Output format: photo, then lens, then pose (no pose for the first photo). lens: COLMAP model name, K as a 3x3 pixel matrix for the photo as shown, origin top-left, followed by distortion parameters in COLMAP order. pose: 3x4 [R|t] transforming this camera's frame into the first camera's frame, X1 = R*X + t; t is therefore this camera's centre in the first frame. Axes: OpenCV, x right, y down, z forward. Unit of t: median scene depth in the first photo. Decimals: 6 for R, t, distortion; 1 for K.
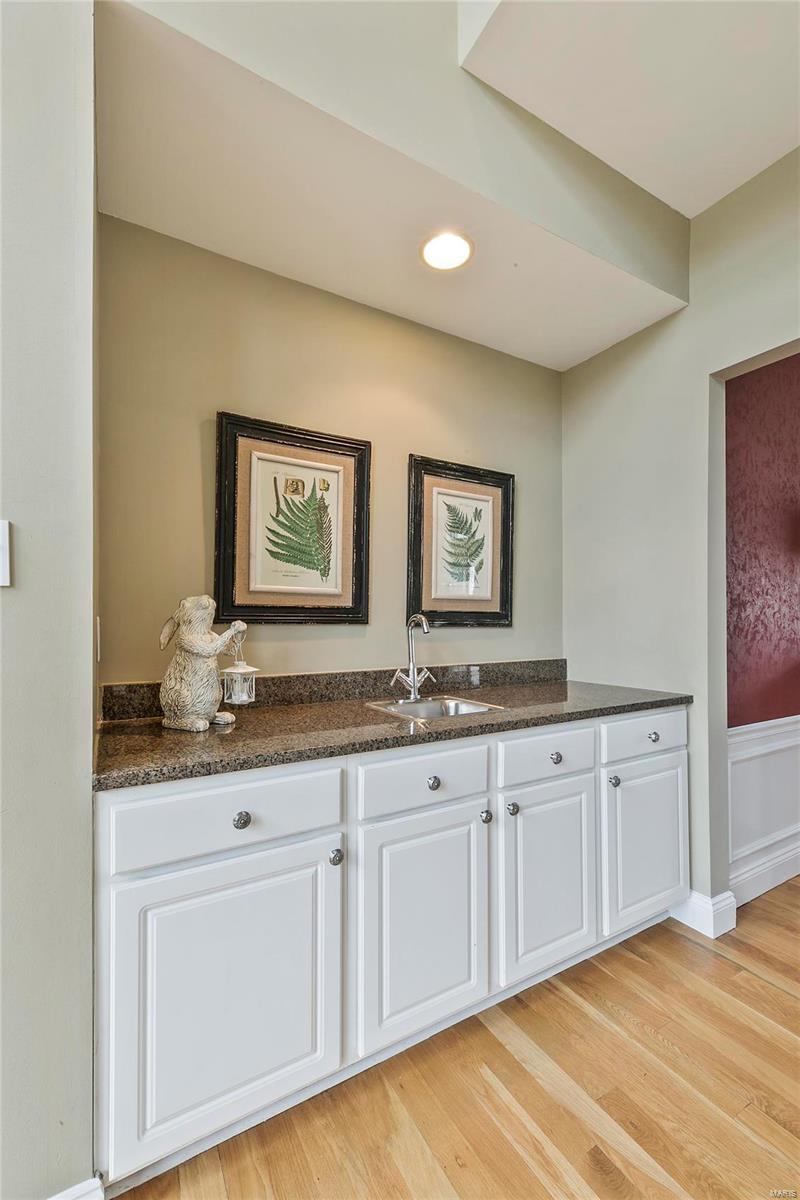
lens RADIAL K [[511.3, 0, 401.5], [0, 511.3, 616.5], [0, 0, 1]] dist [0.008495, 0.000129]
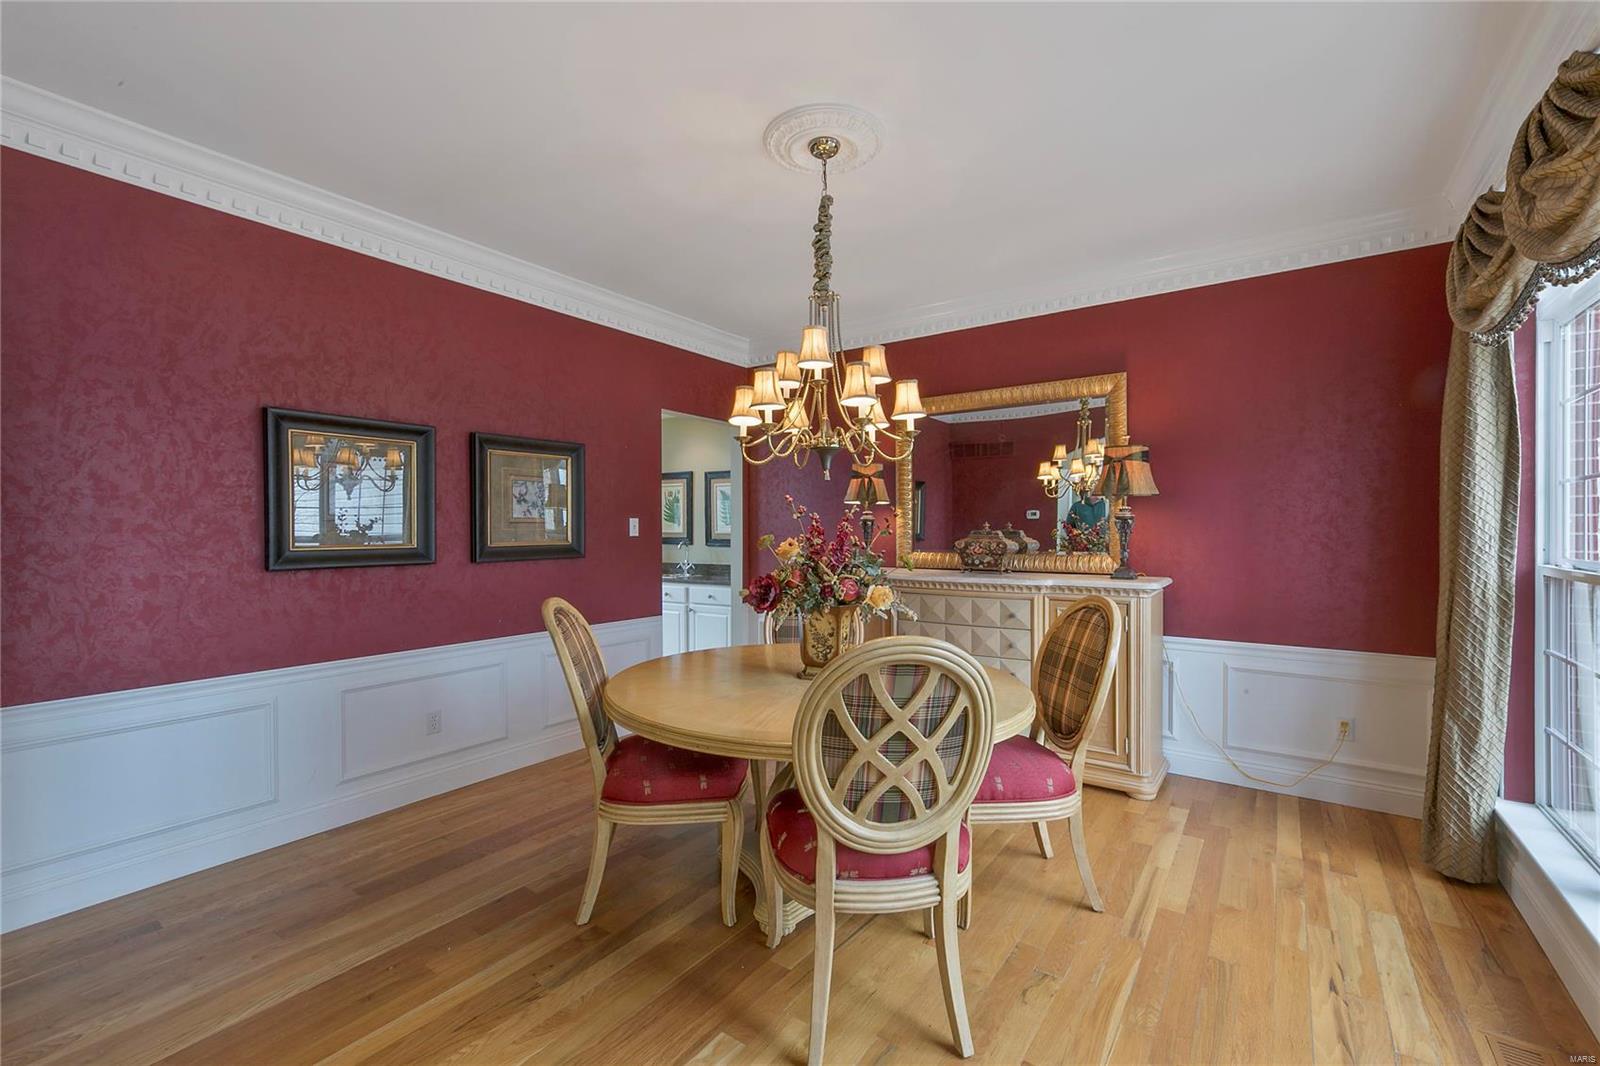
lens RADIAL K [[681.8, 0, 800.0], [0, 681.8, 533.0], [0, 0, 1]] dist [0.008495, 0.000129]
pose [[0.411615, 0.003390, -0.911352, 3.468030], [0.007623, 0.999945, 0.007162, -0.048041], [0.911326, -0.009895, 0.411567, 0.059896]]
